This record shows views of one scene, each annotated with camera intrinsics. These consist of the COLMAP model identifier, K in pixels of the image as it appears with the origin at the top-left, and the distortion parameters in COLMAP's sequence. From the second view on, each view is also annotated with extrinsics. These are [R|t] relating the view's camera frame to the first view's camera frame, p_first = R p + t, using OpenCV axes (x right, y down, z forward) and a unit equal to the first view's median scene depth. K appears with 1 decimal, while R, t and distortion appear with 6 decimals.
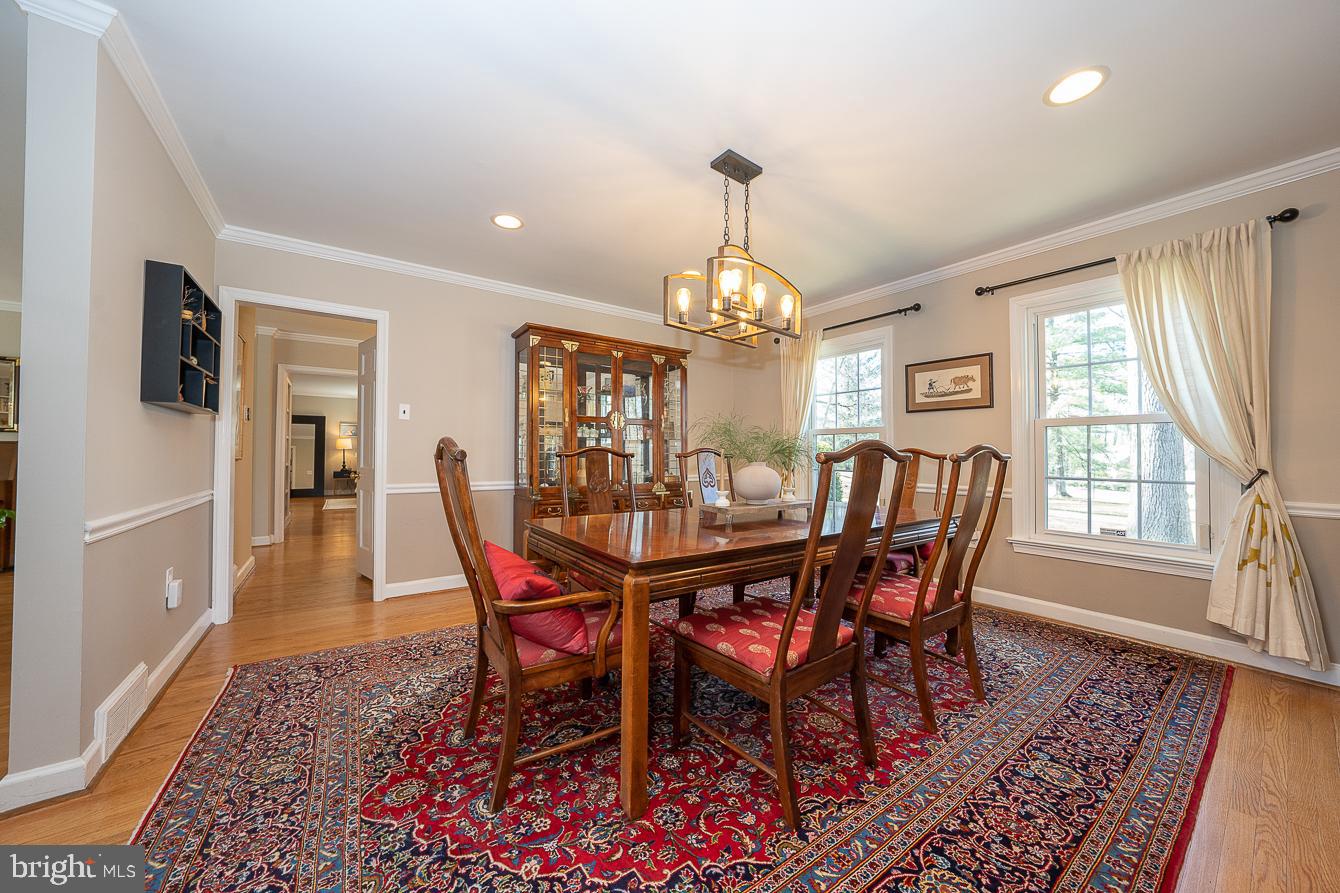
lens RADIAL K [[466.1, 0, 675.3], [0, 466.1, 446.1], [0, 0, 1]] dist [-0.016951, 0.000642]
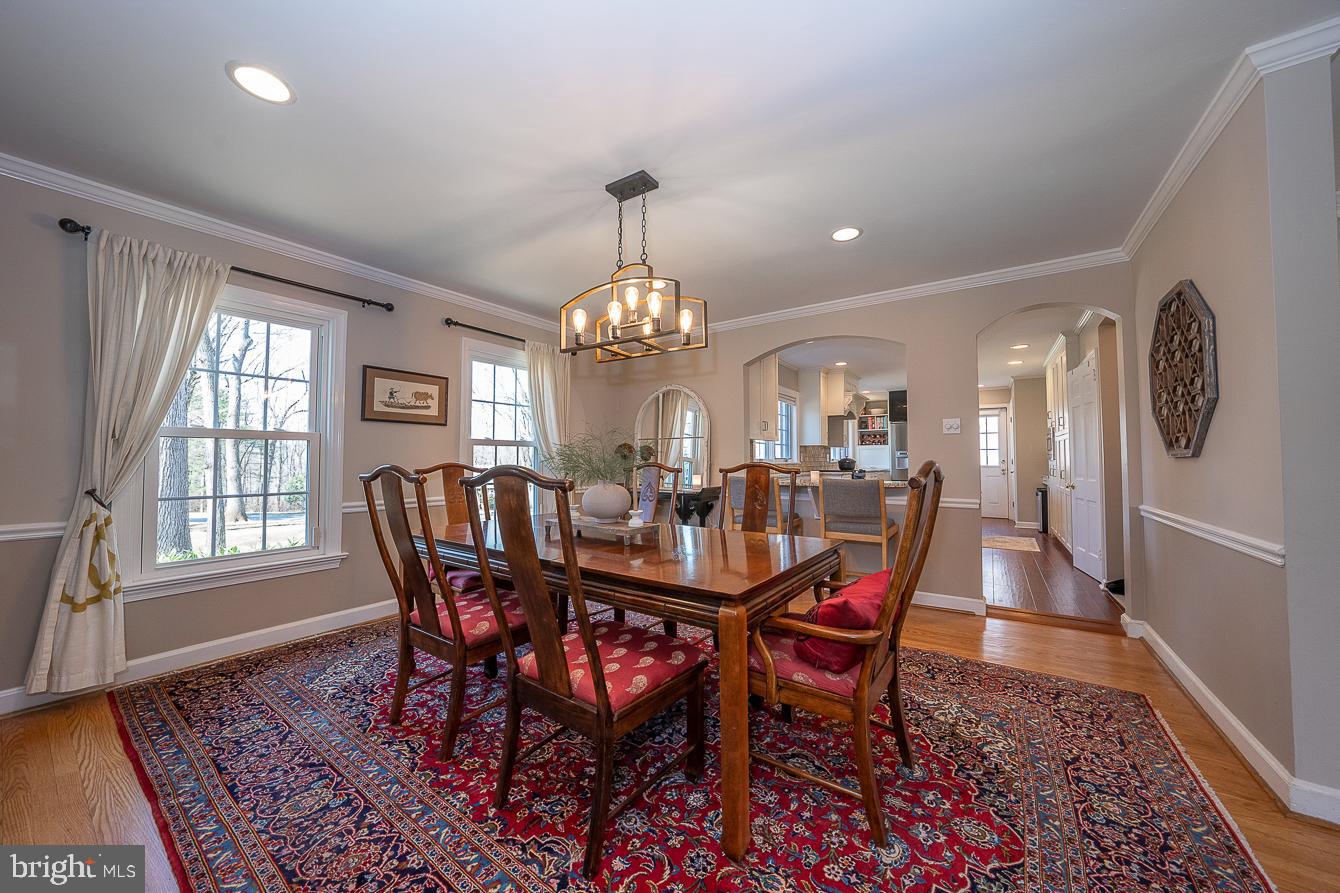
lens RADIAL K [[466.1, 0, 673.3], [0, 466.1, 445.0], [0, 0, 1]] dist [-0.016951, 0.000642]
pose [[-0.332020, 0.028084, 0.942854, -1.028366], [-0.013635, 0.999309, -0.034567, -0.008833], [-0.943174, -0.024333, -0.331408, 1.525893]]
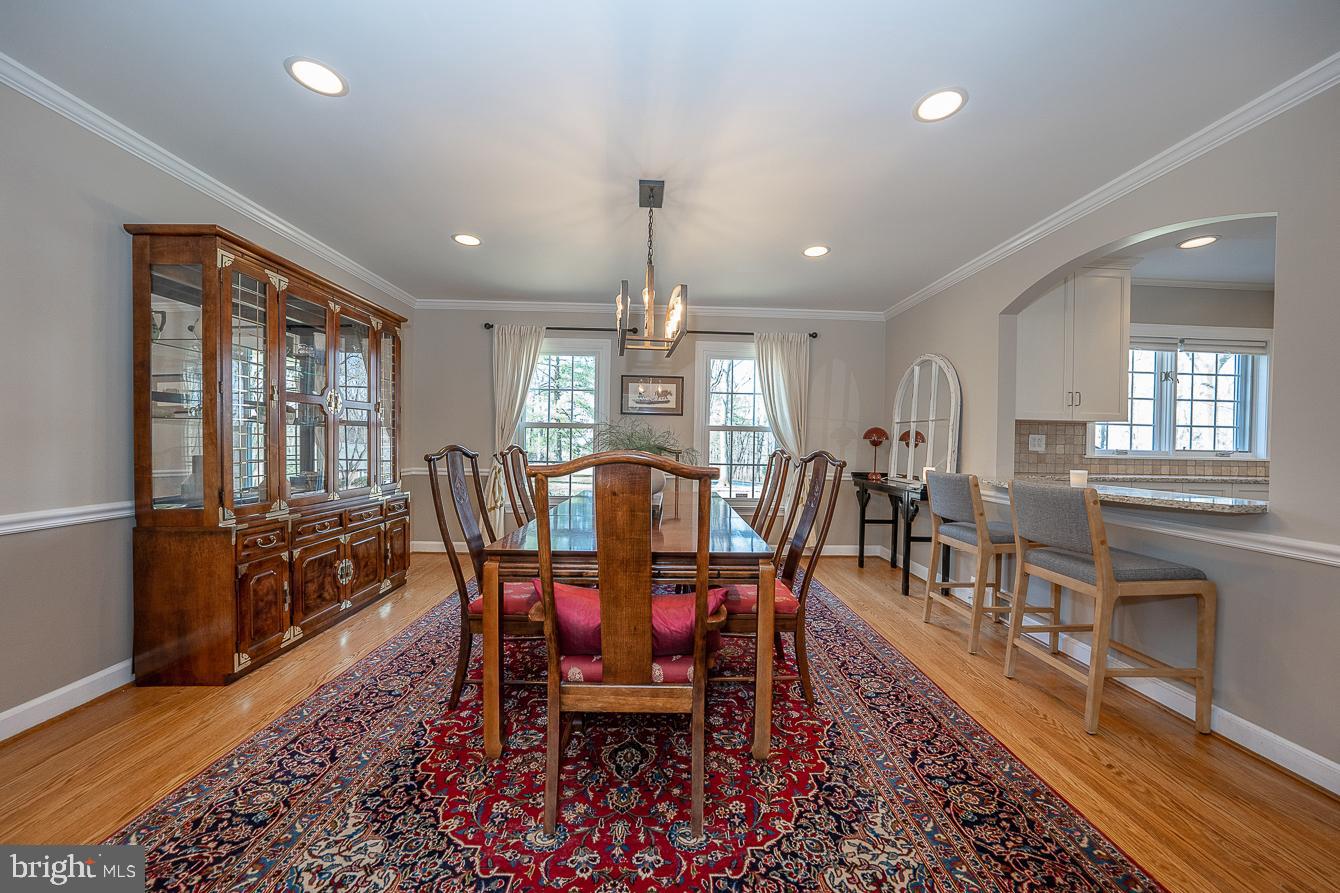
lens RADIAL K [[466.1, 0, 674.7], [0, 466.1, 447.0], [0, 0, 1]] dist [-0.016951, 0.000642]
pose [[0.555184, -0.005686, 0.831708, -0.930653], [-0.028775, 0.999247, 0.026039, -0.042772], [-0.831230, -0.038388, 0.554602, 0.398049]]
